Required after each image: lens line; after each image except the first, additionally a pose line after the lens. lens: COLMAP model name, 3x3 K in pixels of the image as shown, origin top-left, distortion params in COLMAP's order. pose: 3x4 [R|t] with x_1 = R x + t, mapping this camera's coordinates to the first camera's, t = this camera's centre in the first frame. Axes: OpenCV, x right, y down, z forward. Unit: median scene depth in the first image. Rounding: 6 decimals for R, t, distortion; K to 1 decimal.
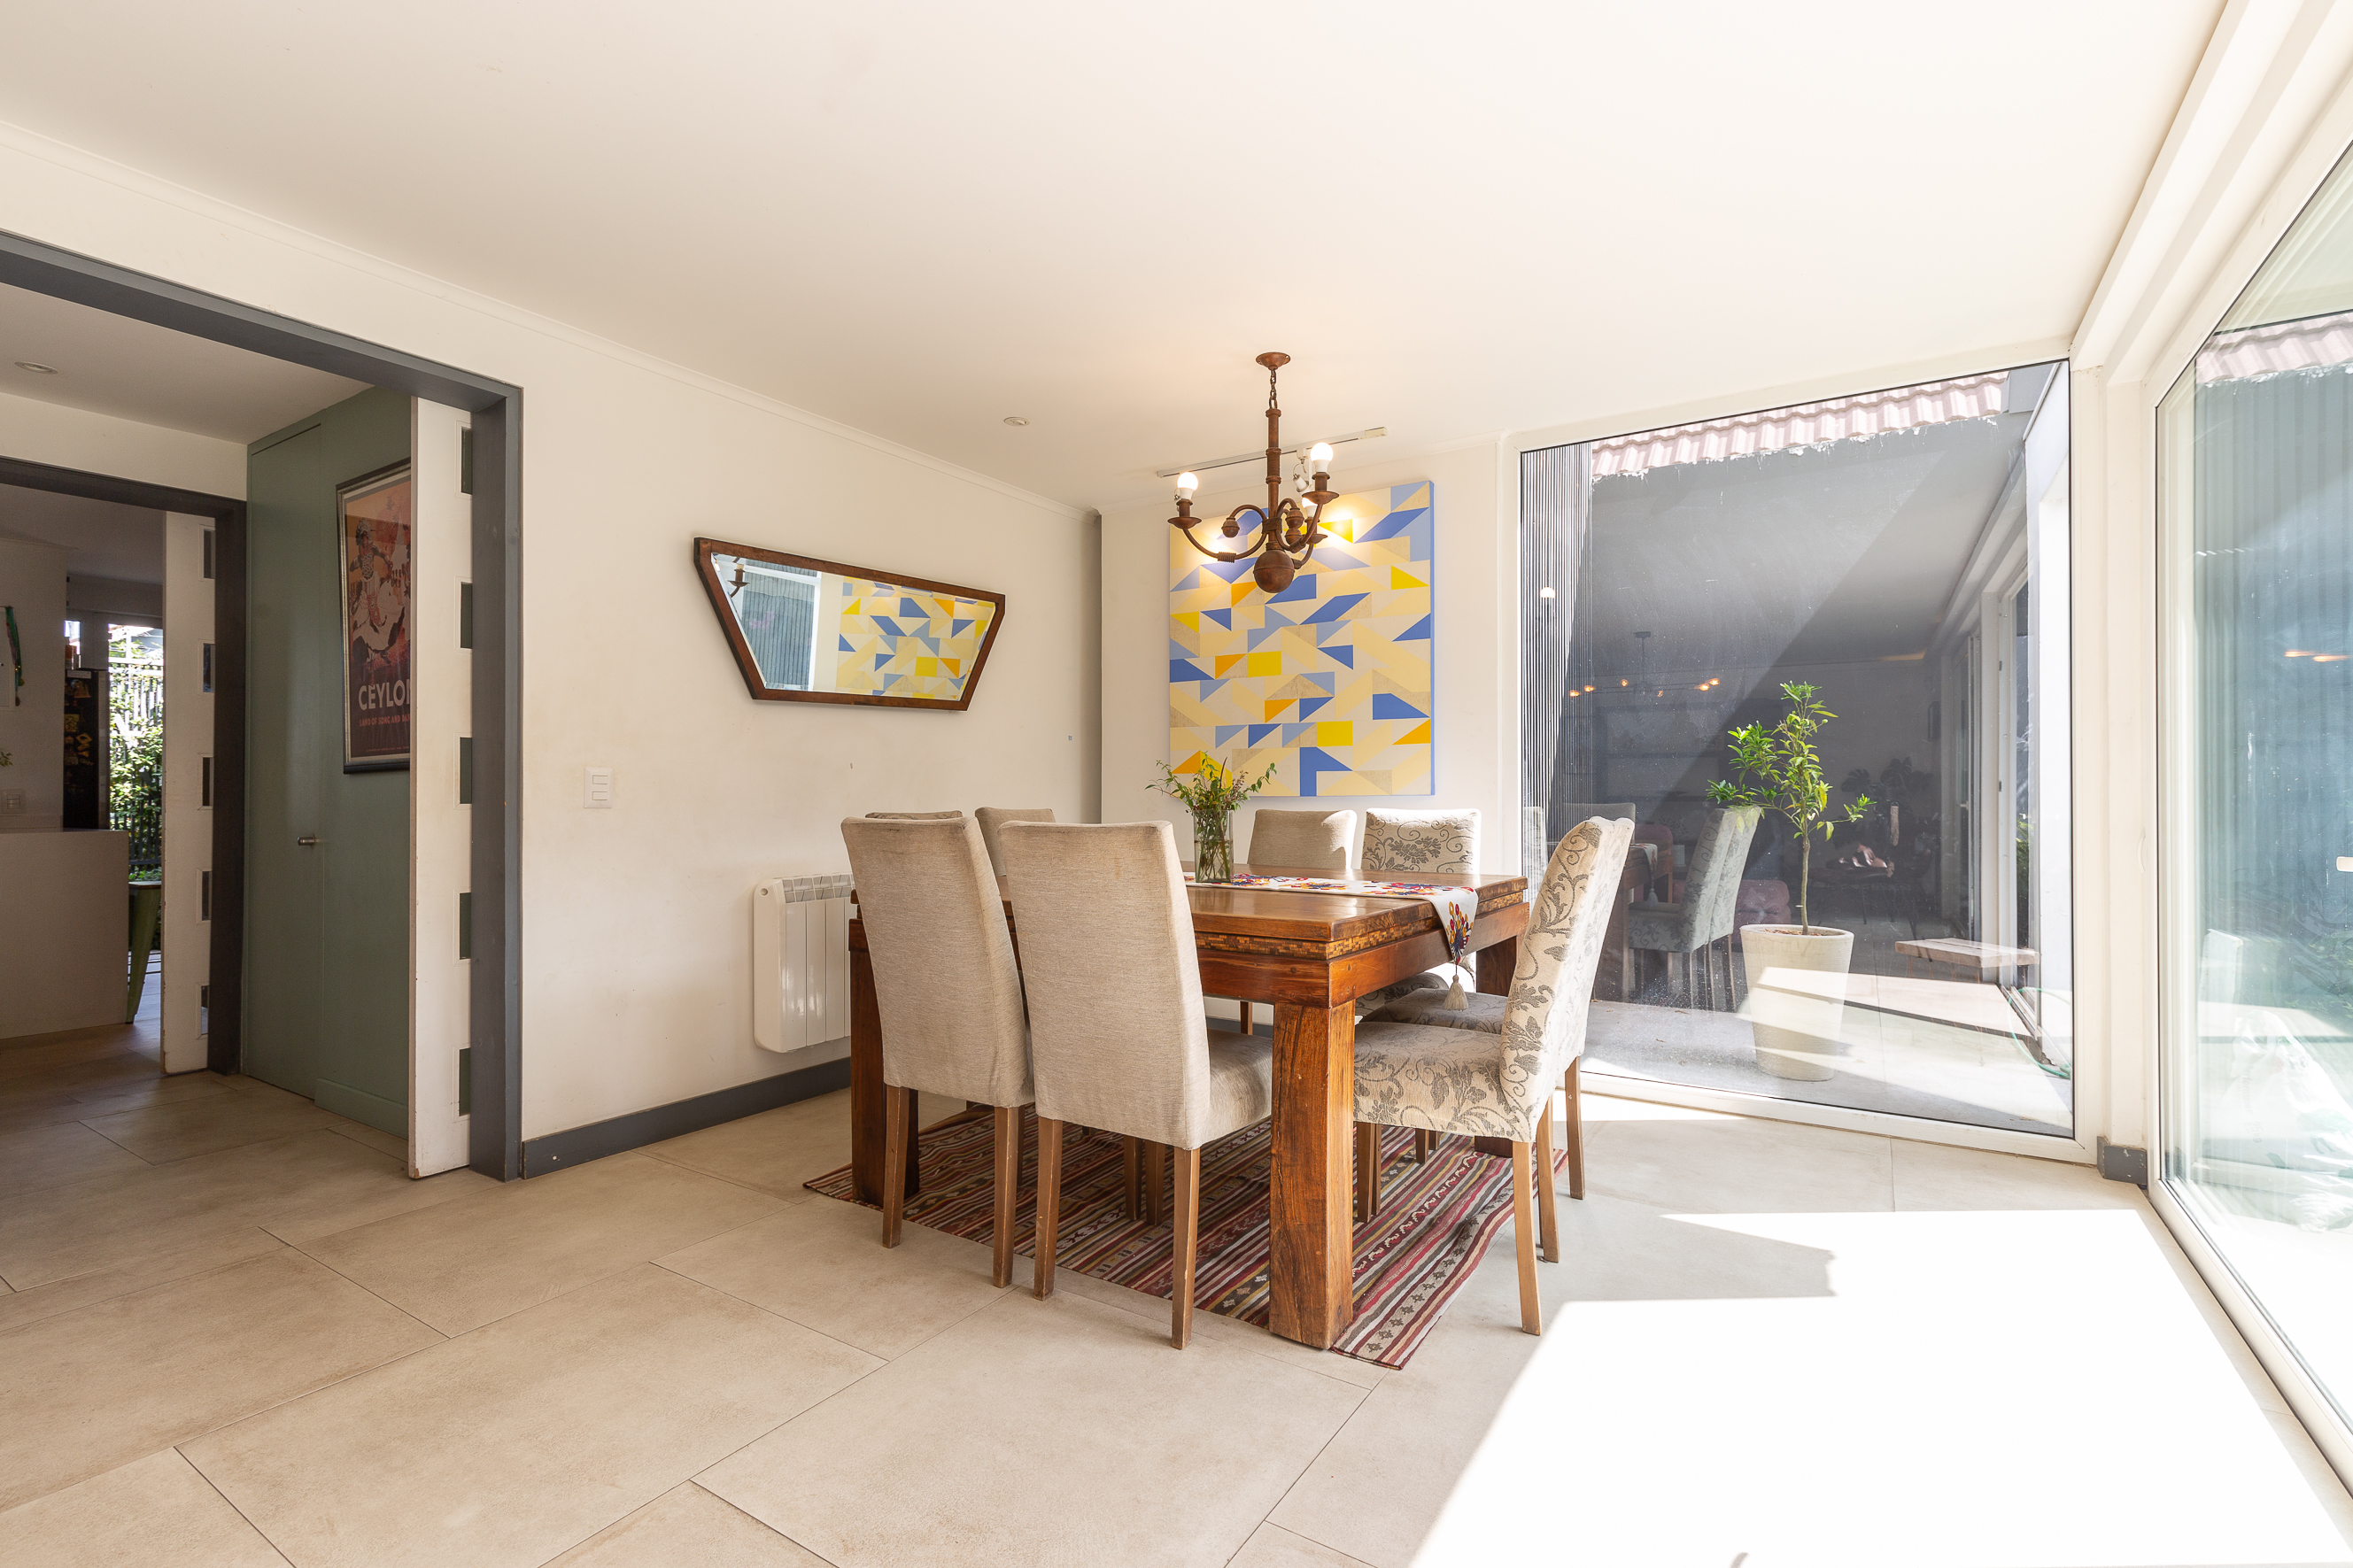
lens RADIAL K [[1077.4, 0, 1188.1], [0, 1077.4, 794.1], [0, 0, 1]] dist [0.010187, -0.000282]
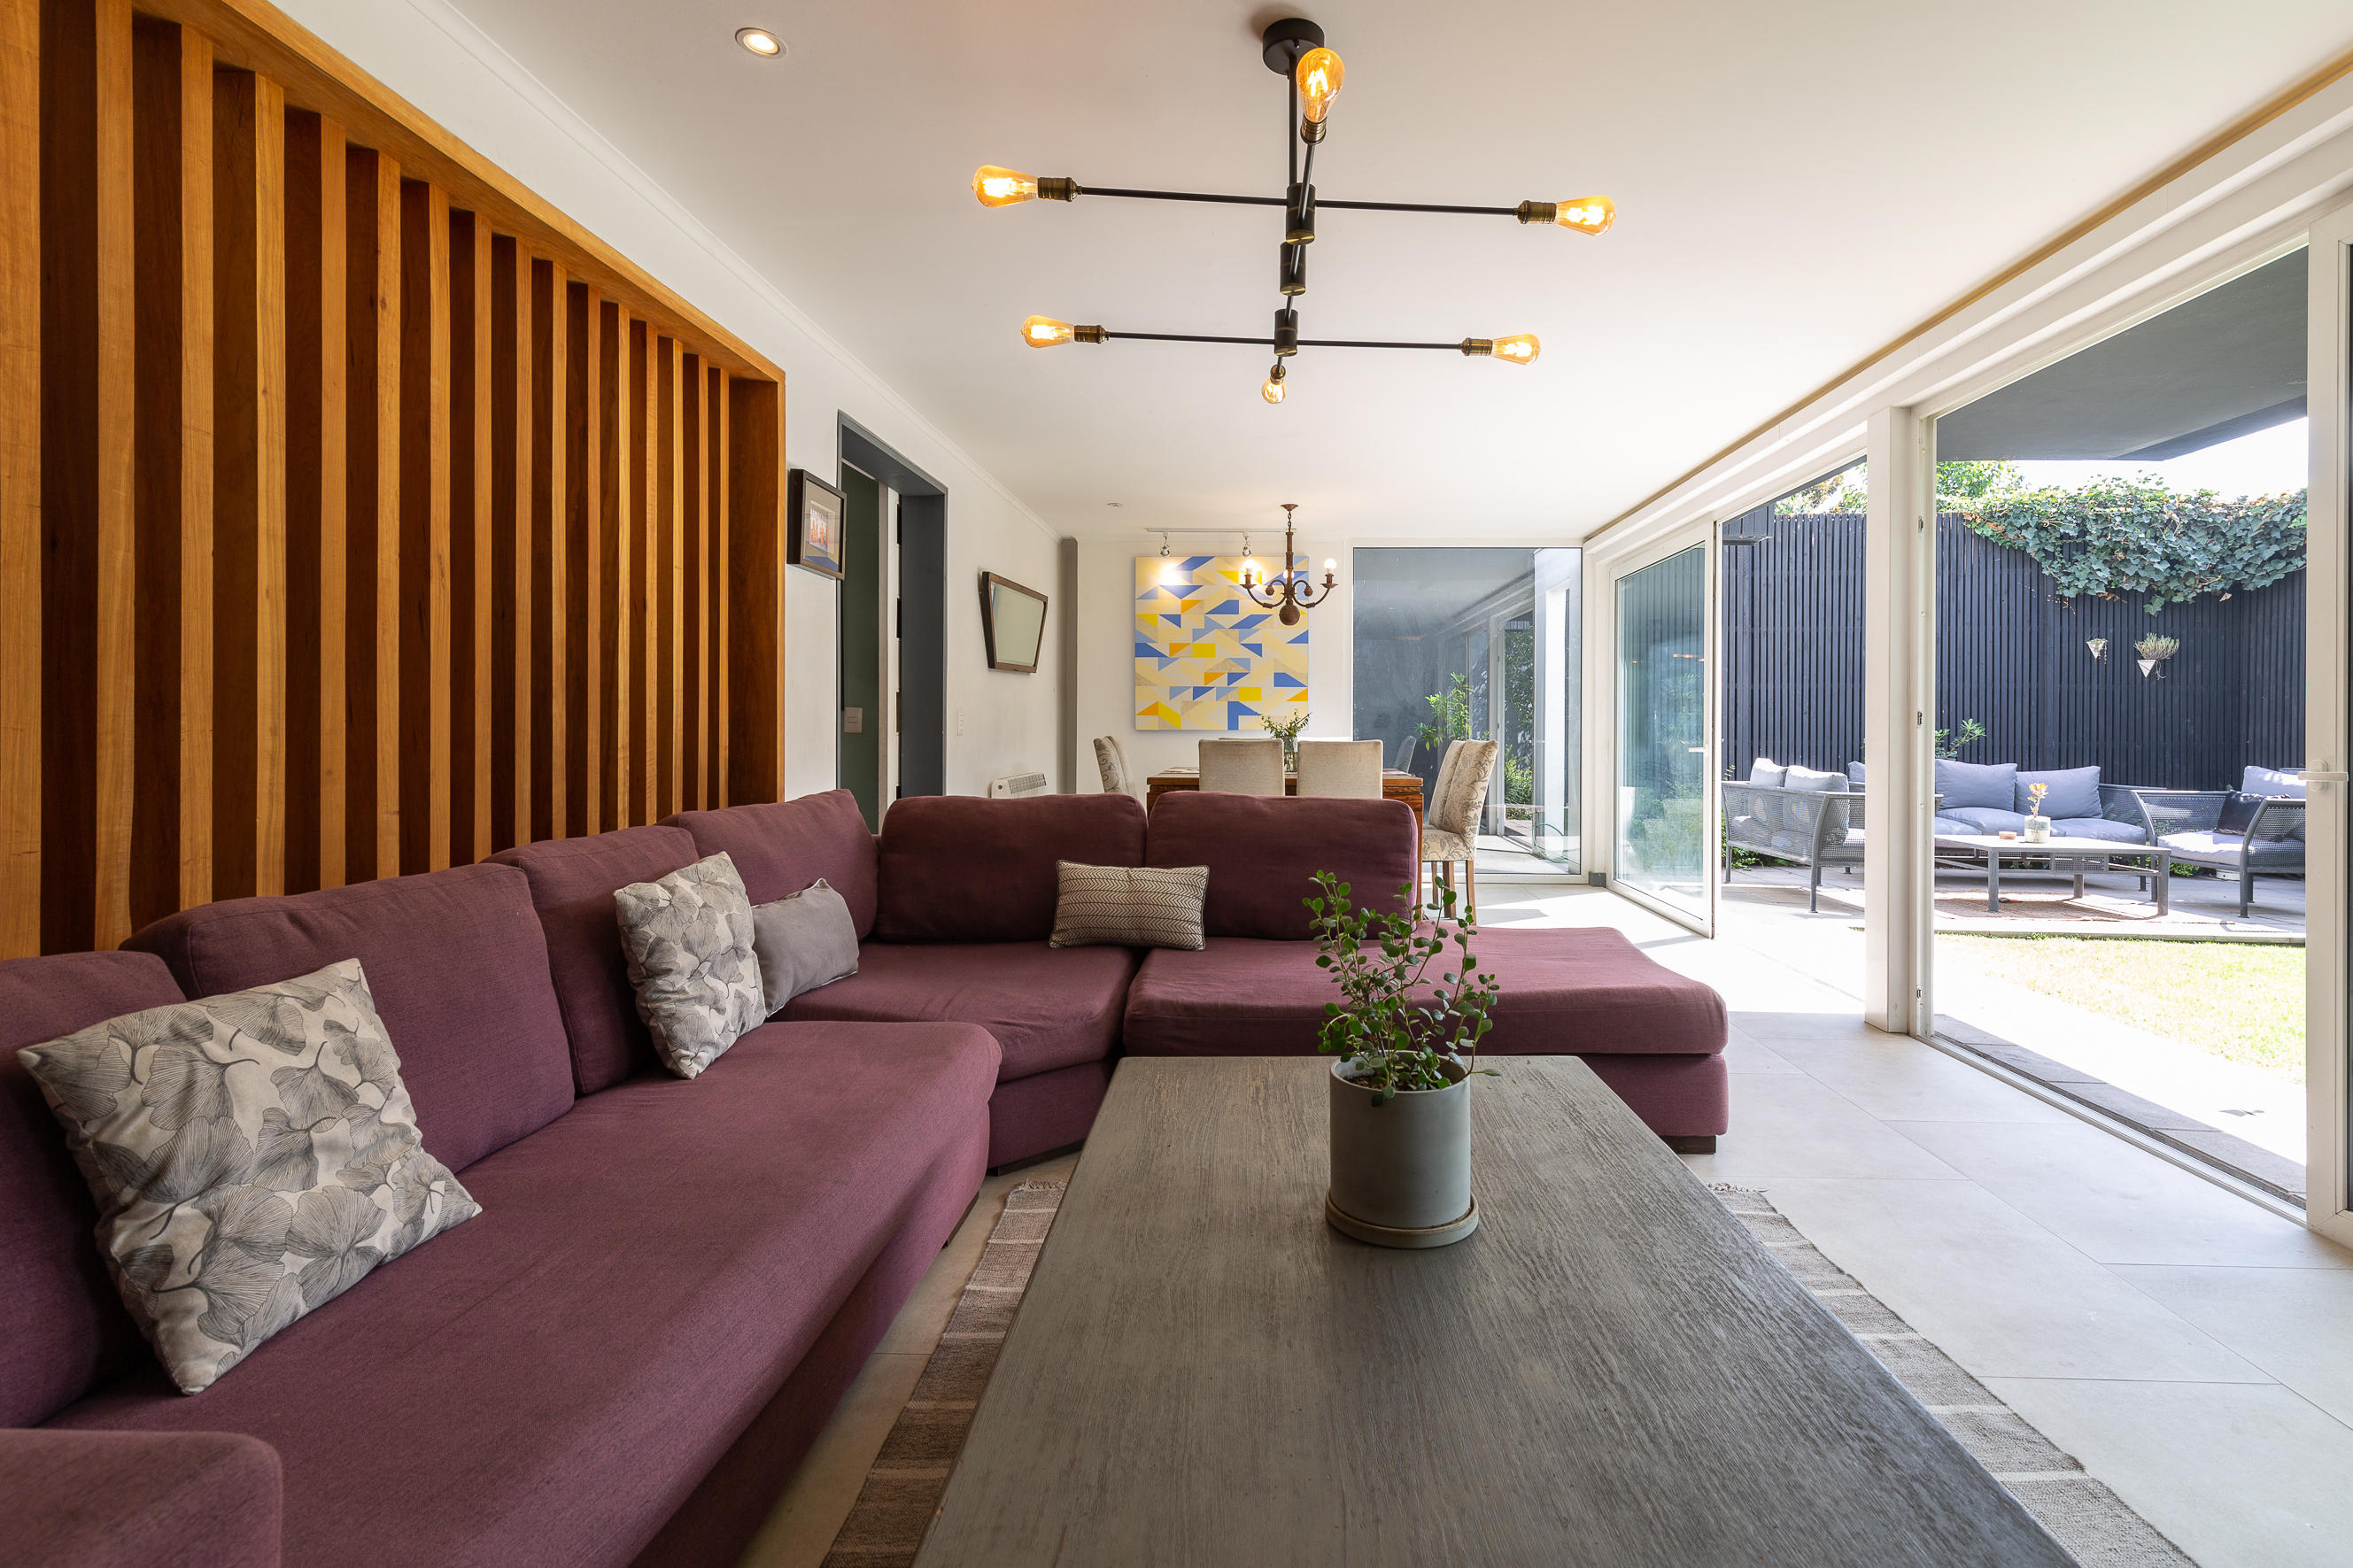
lens RADIAL K [[1101.2, 0, 1265.7], [0, 1101.2, 731.5], [0, 0, 1]] dist [0.002592, 0.000077]
pose [[0.851318, 0.003219, 0.524639, -0.770122], [-0.005982, 0.999976, 0.003570, -0.002437], [-0.524615, -0.006177, 0.851317, -0.516681]]
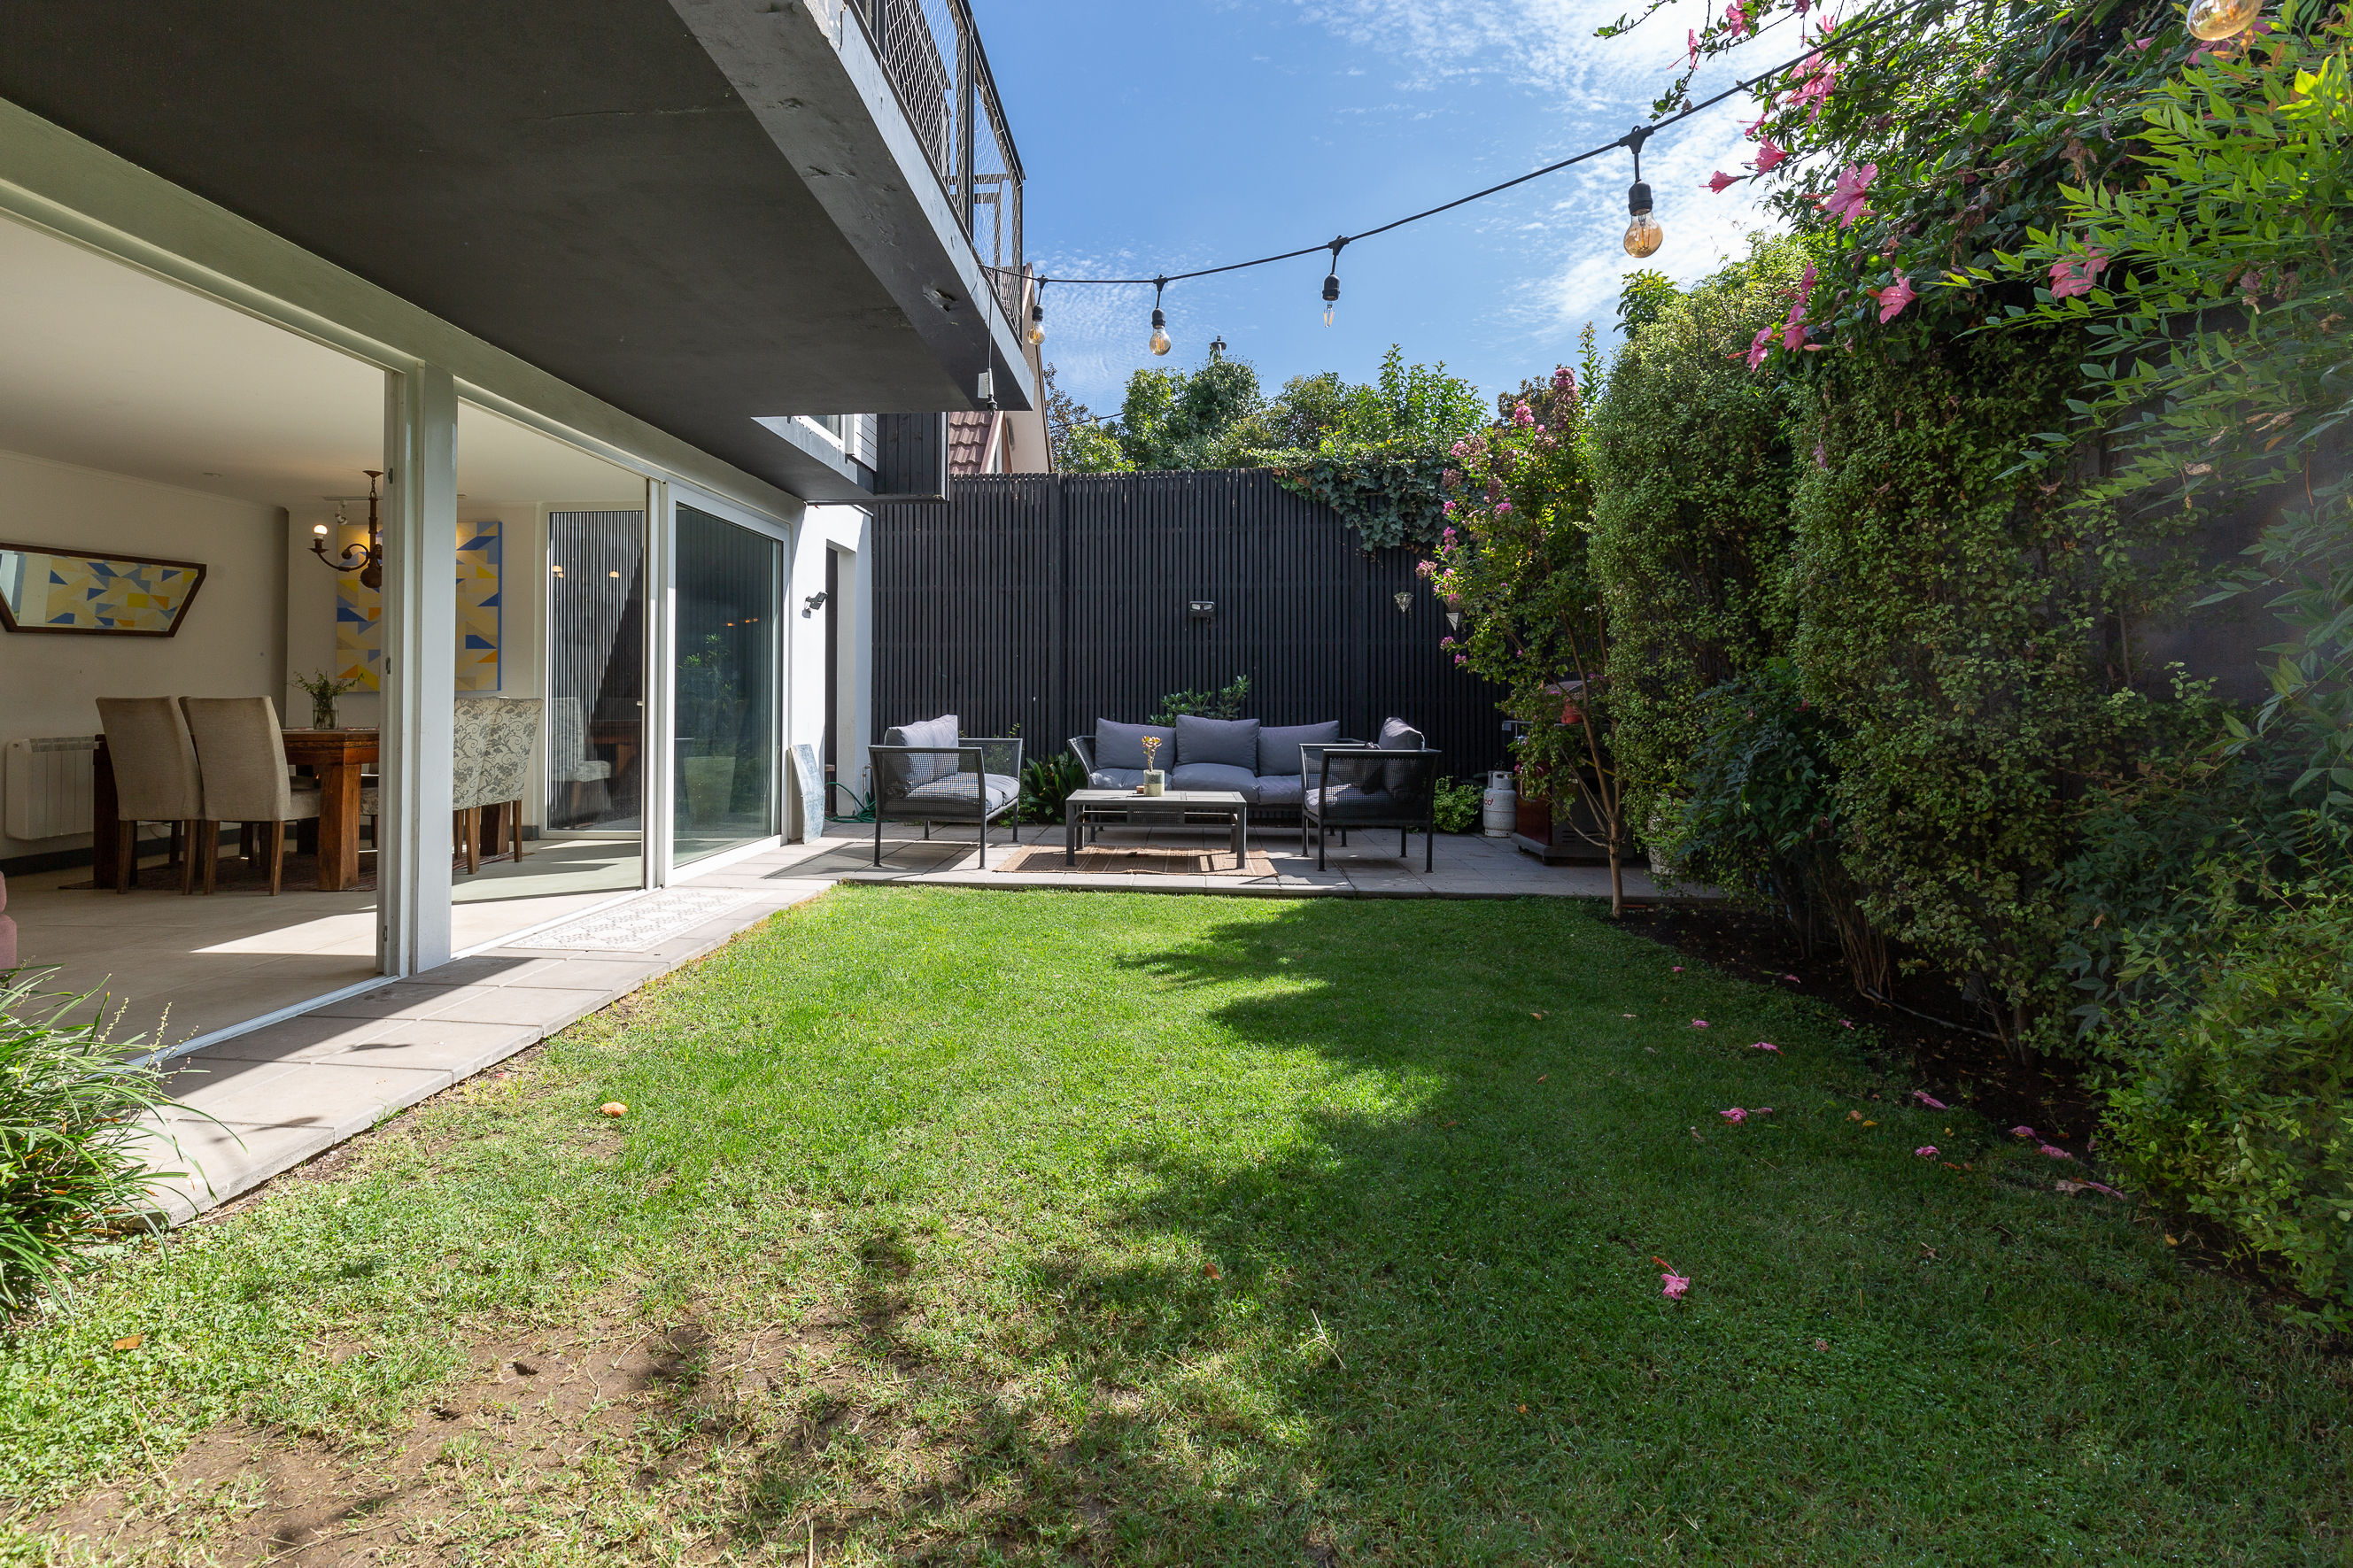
lens RADIAL K [[1099.3, 0, 1121.1], [0, 1099.3, 674.2], [0, 0, 1]] dist [0.008496, -0.000172]
pose [[0.877325, 0.008112, 0.479829, 0.244119], [0.003332, 0.999730, -0.022994, 0.019178], [-0.479886, 0.021772, 0.877061, -1.126896]]
